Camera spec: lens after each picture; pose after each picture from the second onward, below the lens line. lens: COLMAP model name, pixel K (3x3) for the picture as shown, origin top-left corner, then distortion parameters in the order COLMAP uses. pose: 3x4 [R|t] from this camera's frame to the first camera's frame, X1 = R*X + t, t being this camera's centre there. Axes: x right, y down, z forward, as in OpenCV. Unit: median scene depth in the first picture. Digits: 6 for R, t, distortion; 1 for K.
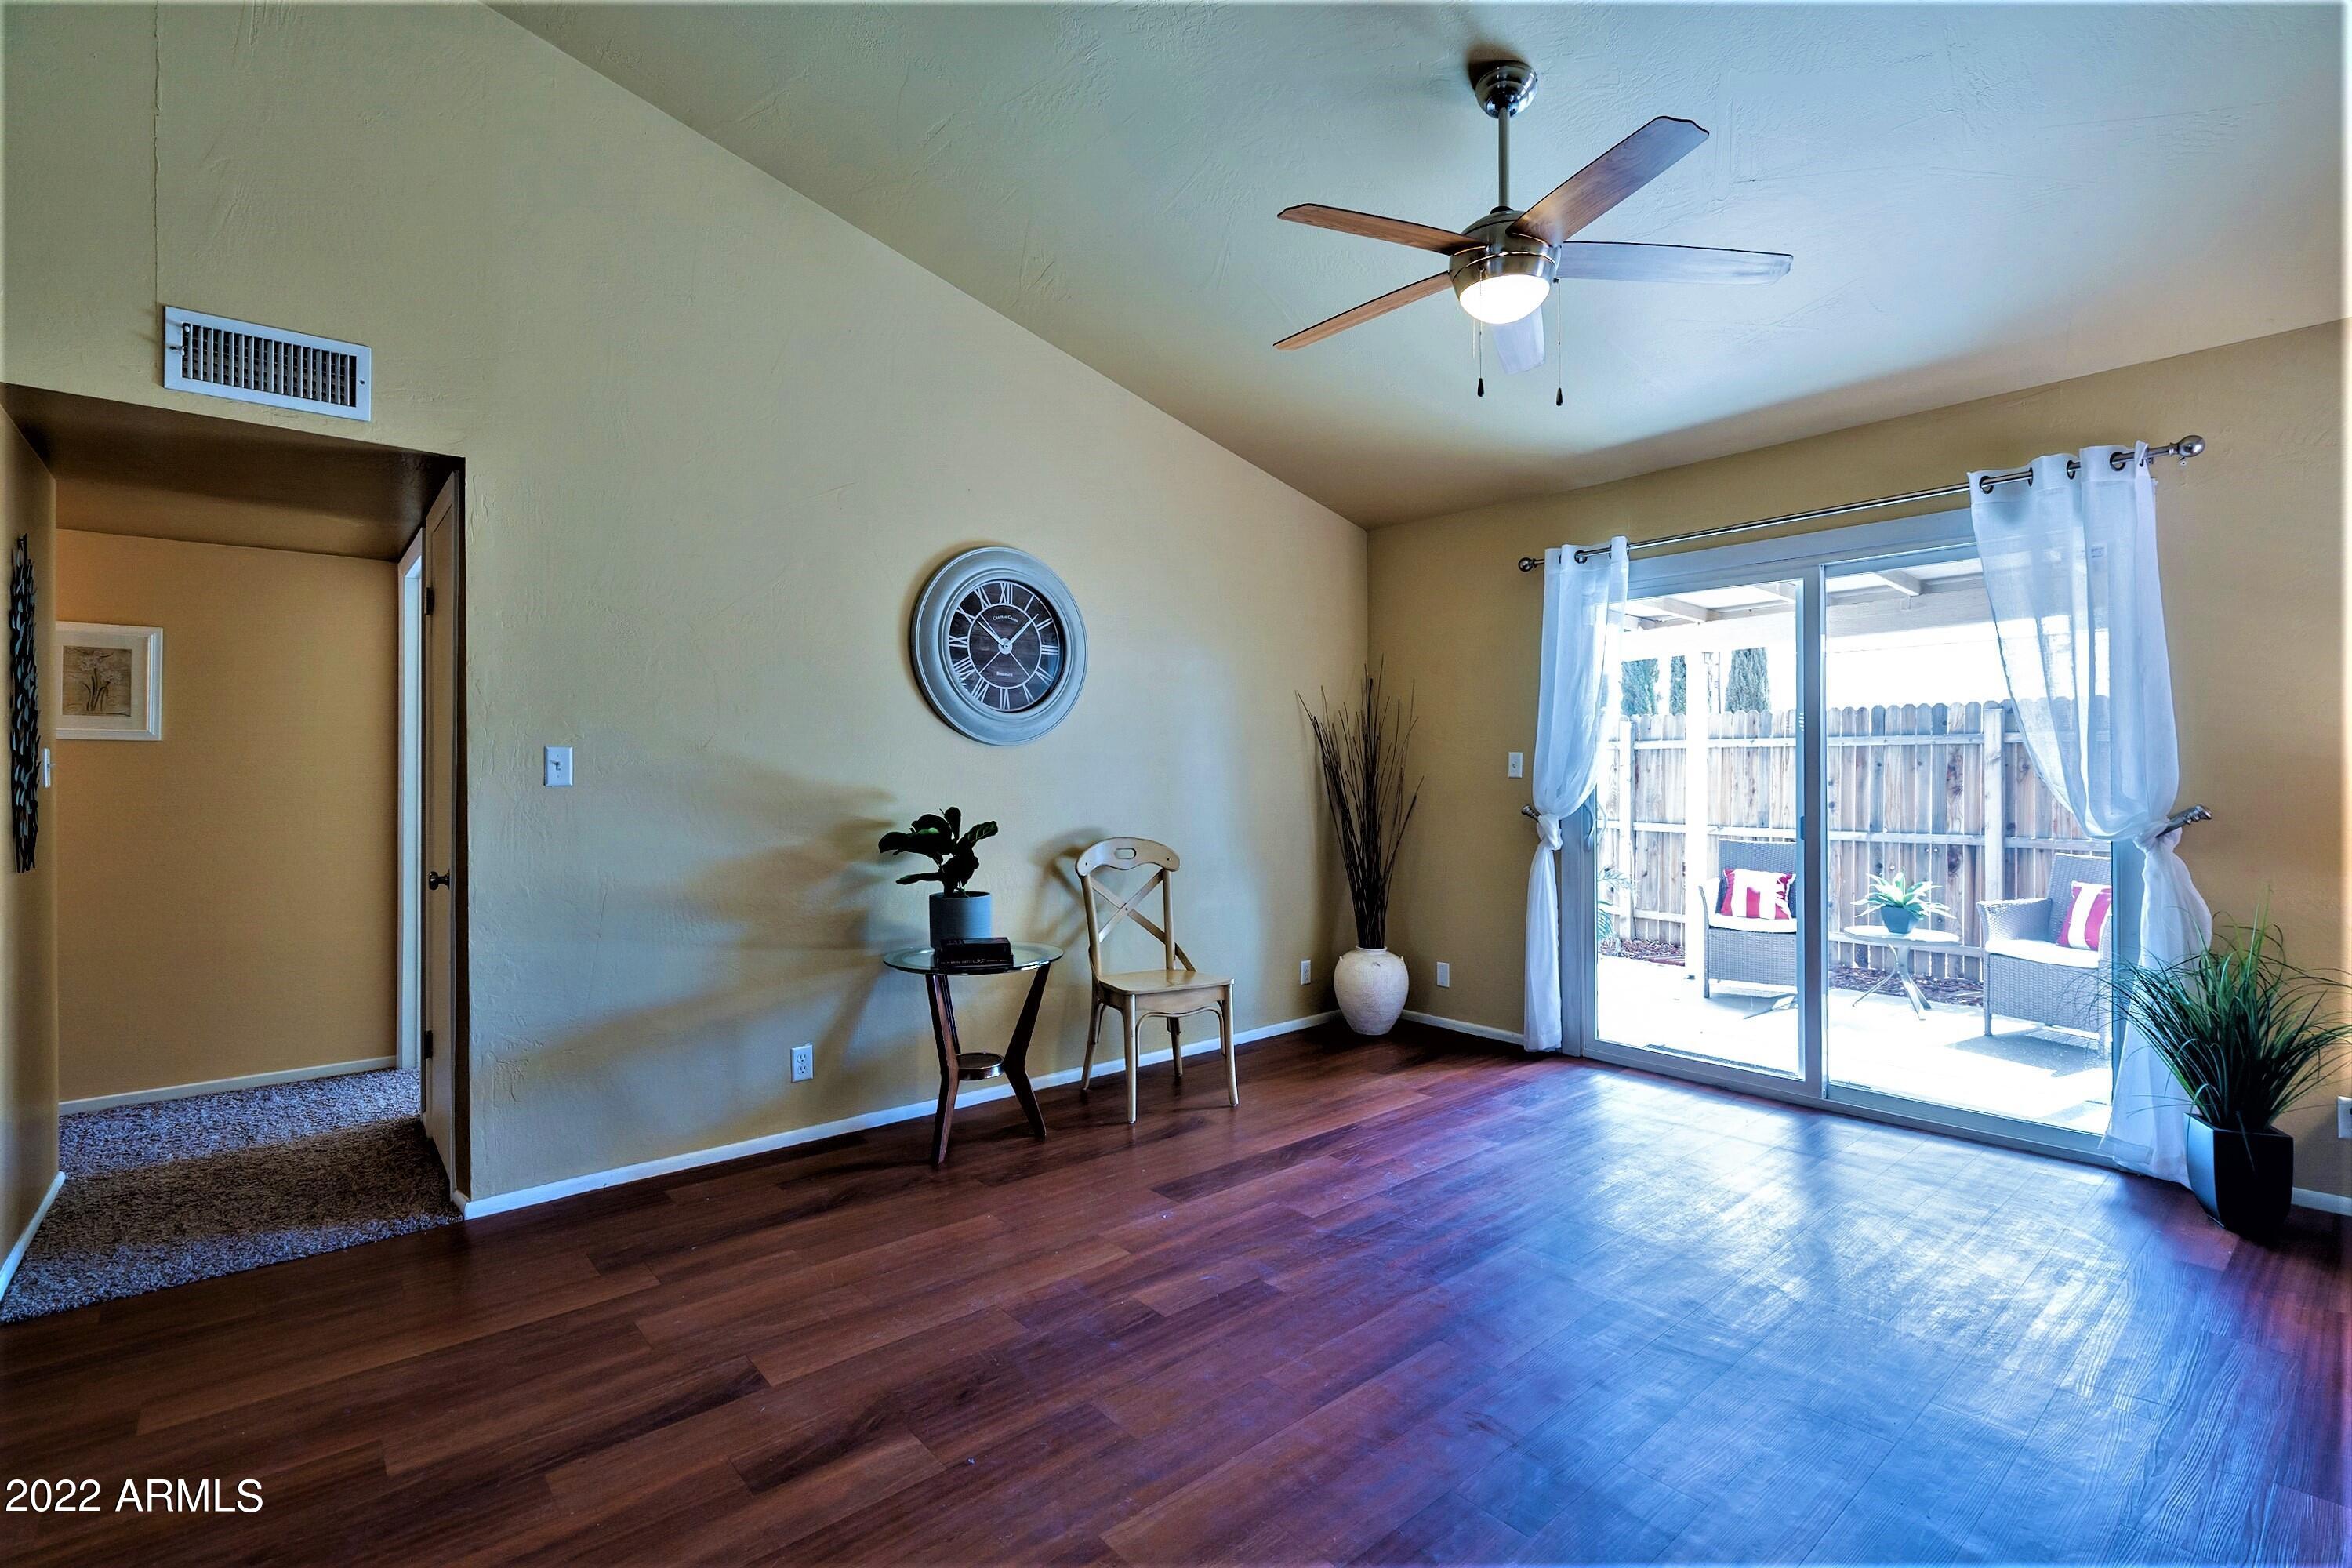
lens RADIAL K [[1081.6, 0, 1166.7], [0, 1081.6, 767.6], [0, 0, 1]] dist [-0.003019, 0.000050]
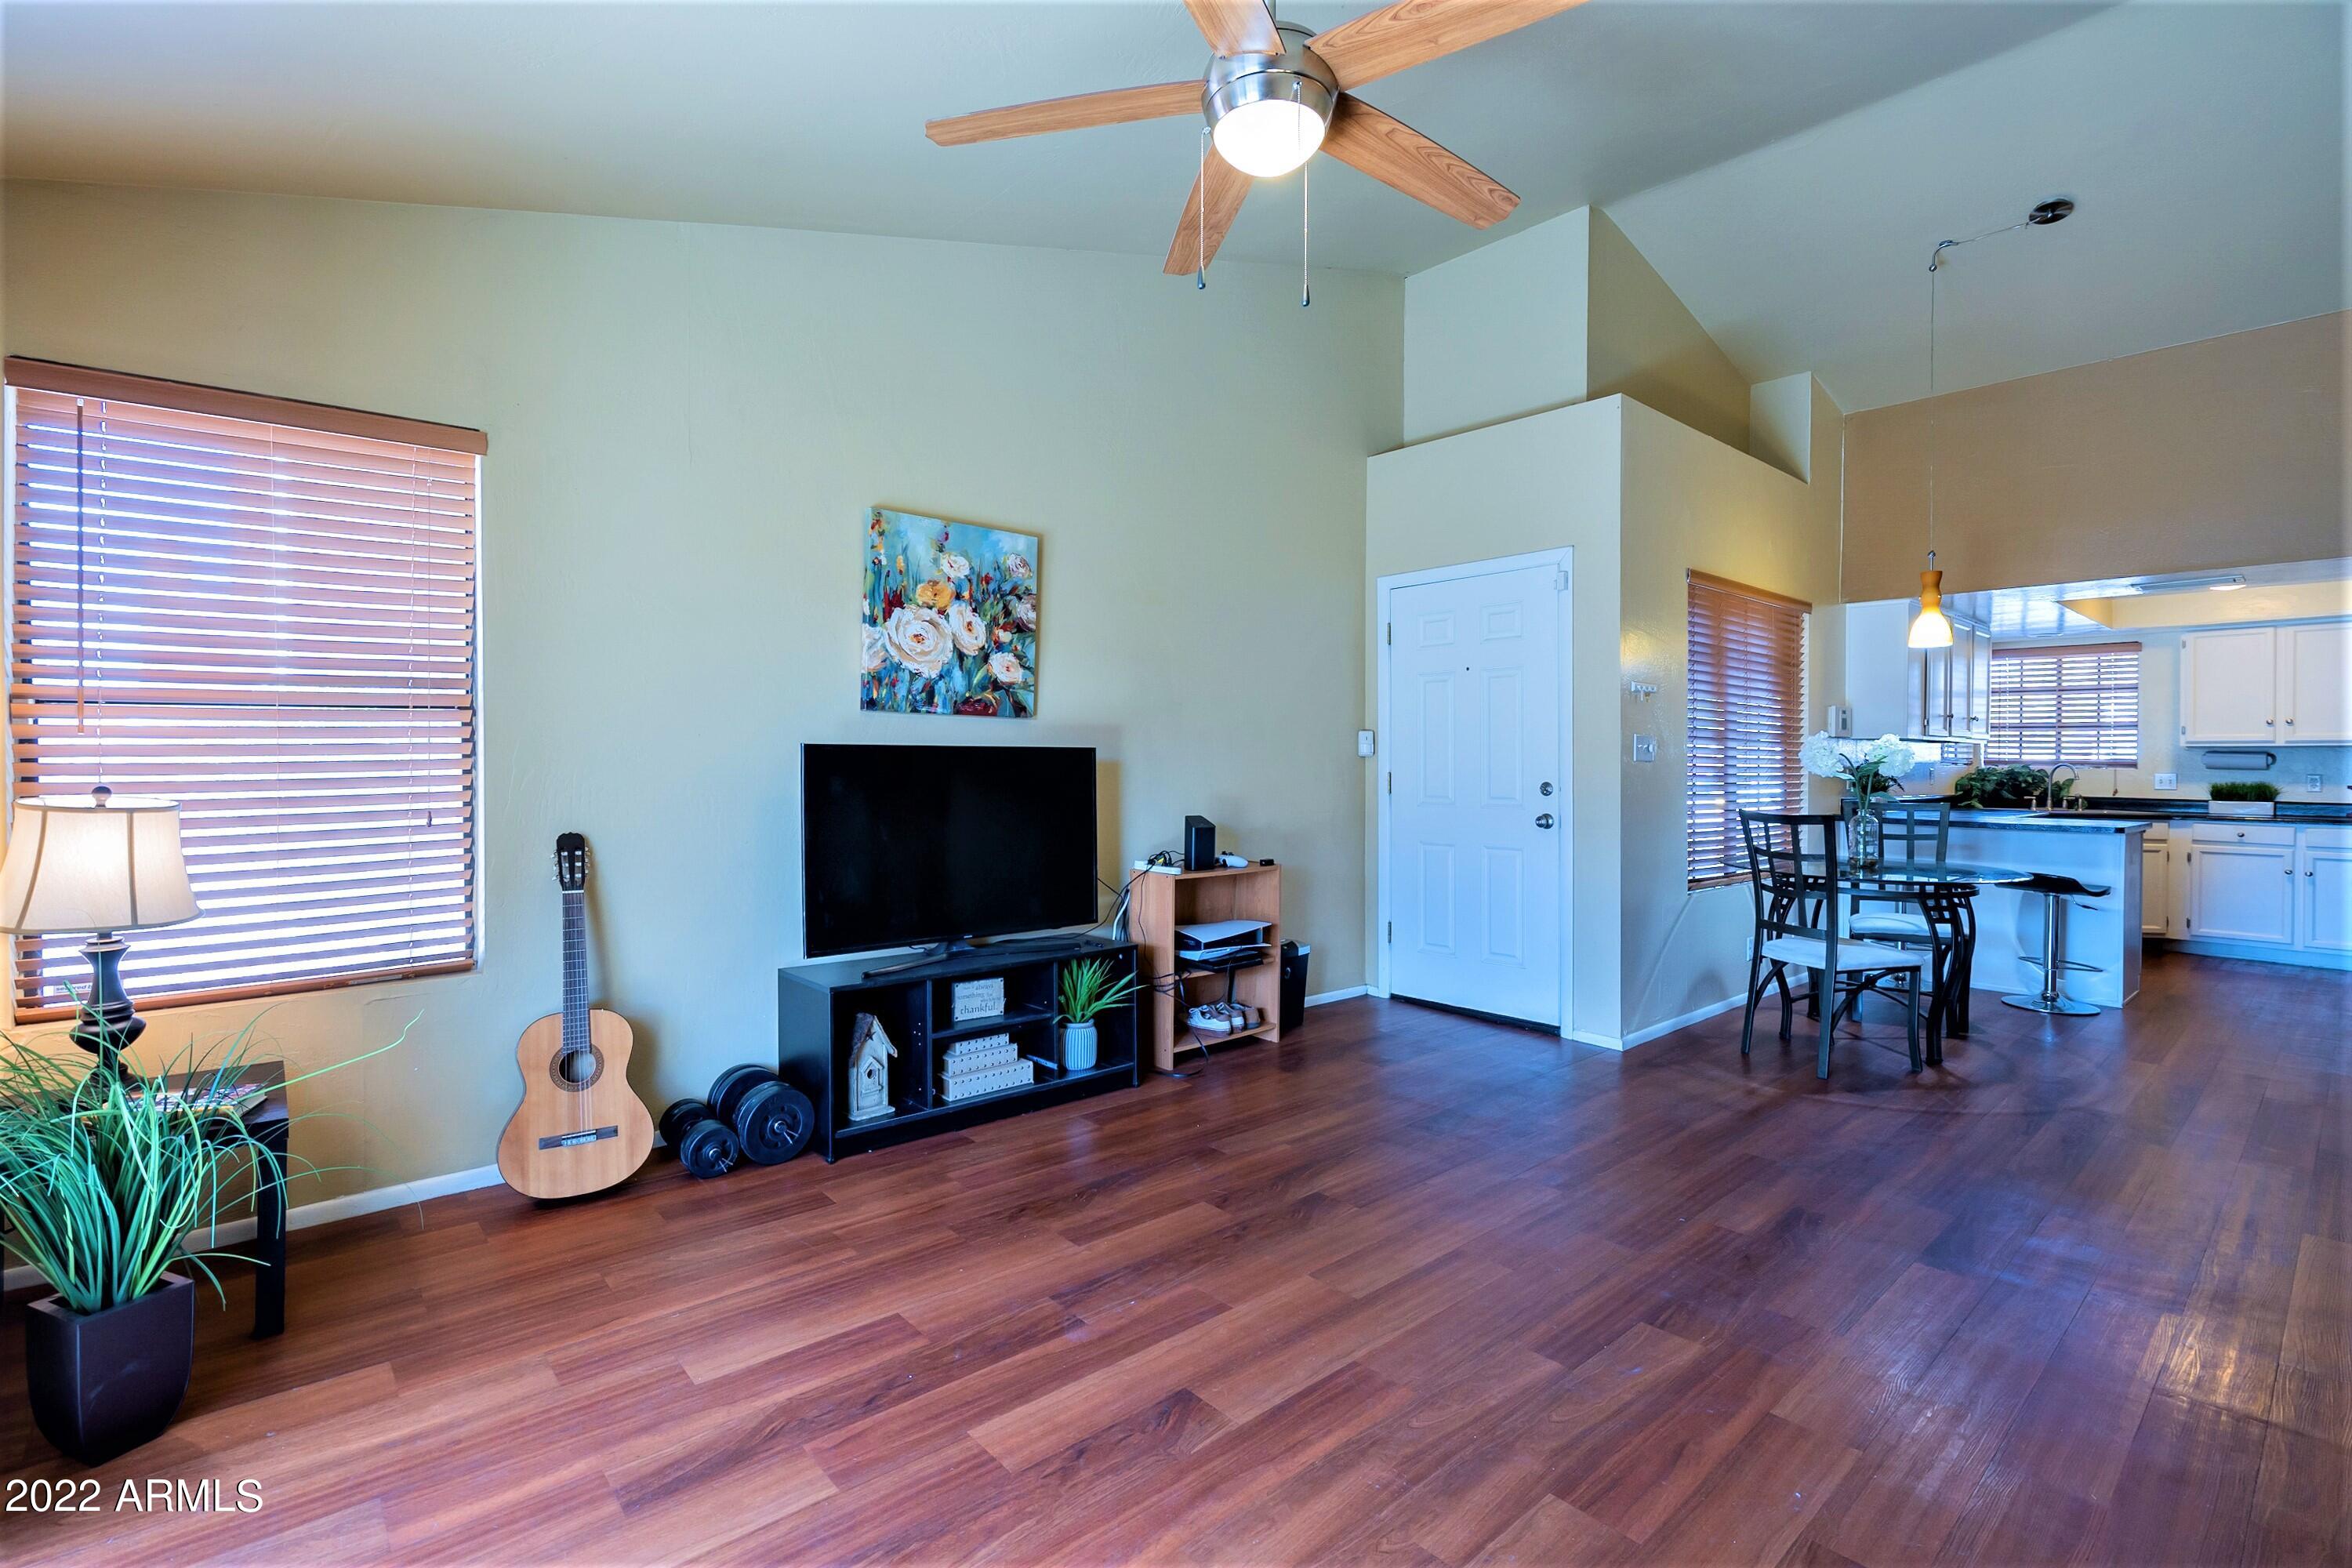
lens RADIAL K [[1083.0, 0, 1174.0], [0, 1083.0, 760.9], [0, 0, 1]] dist [-0.001770, 0.001562]
pose [[-0.999676, -0.000641, -0.025436, 0.253914], [-0.000585, 0.999997, -0.002241, 0.008831], [0.025437, -0.002225, -0.999674, 1.132860]]
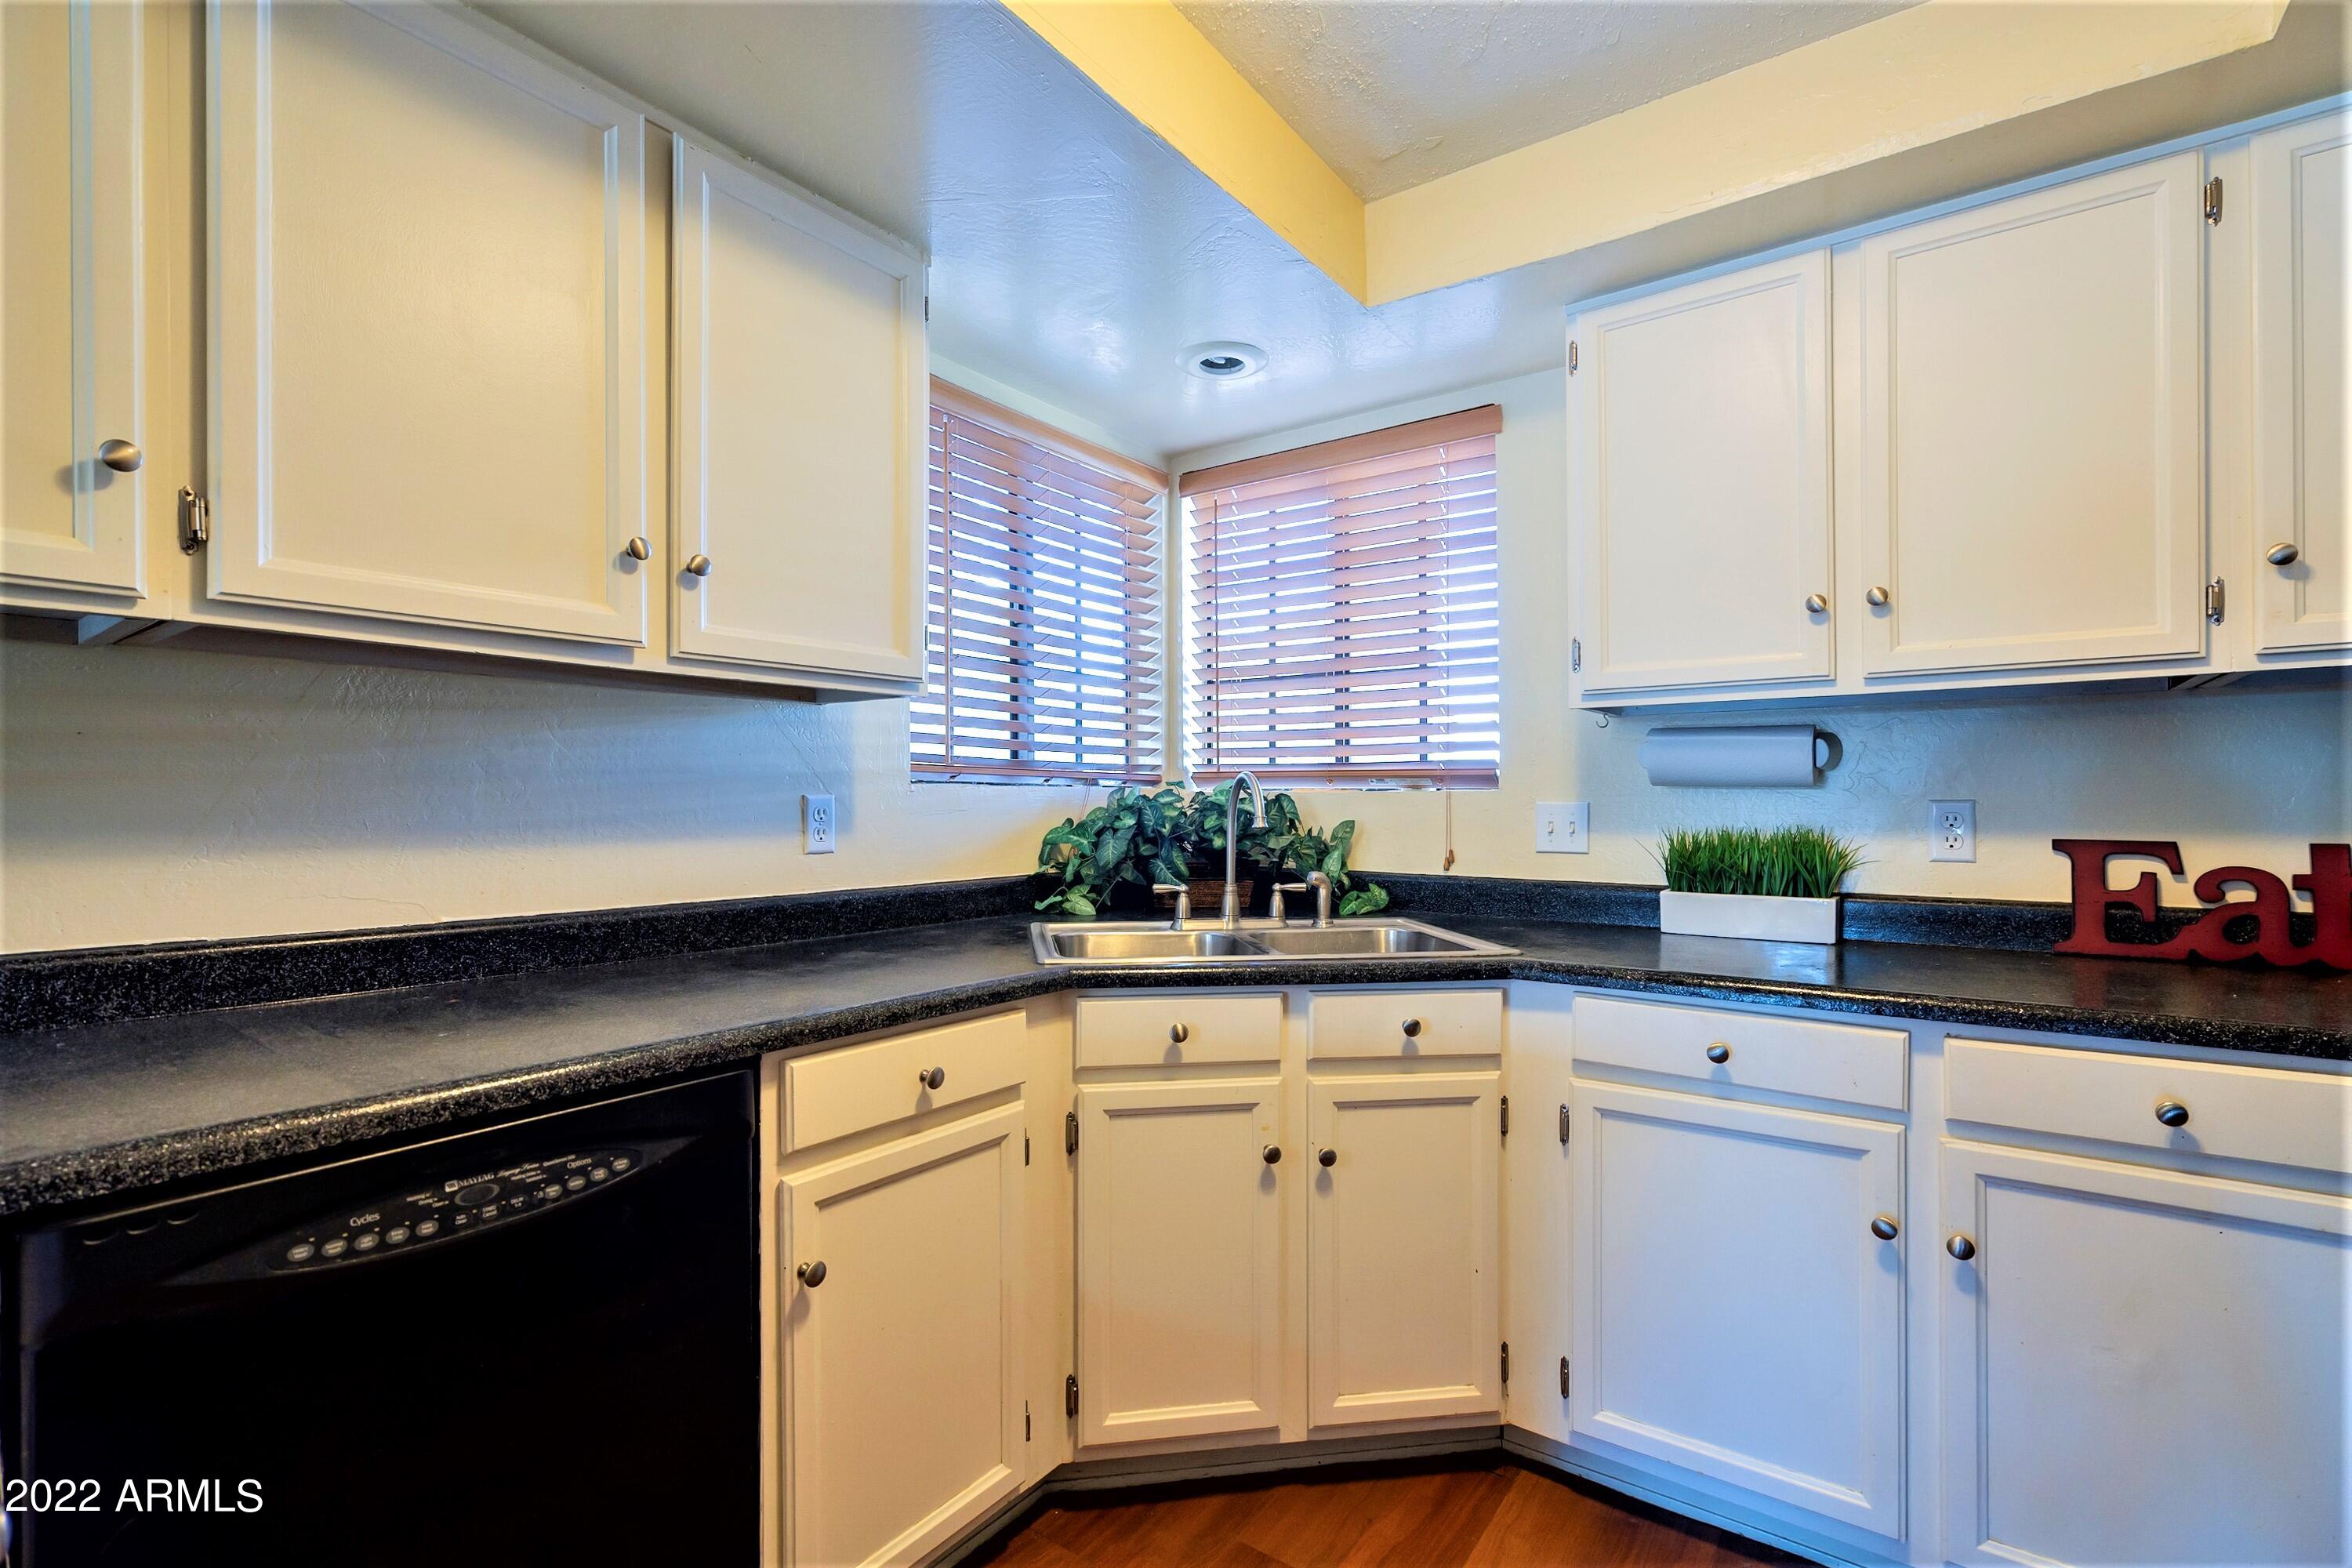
lens RADIAL K [[1081.6, 0, 1174.6], [0, 1081.6, 794.7], [0, 0, 1]] dist [-0.003019, 0.000050]
pose [[-0.967926, 0.008453, -0.251095, -1.072704], [0.010317, 0.999928, -0.006108, 0.021371], [0.251025, -0.008502, -0.967943, -0.095902]]
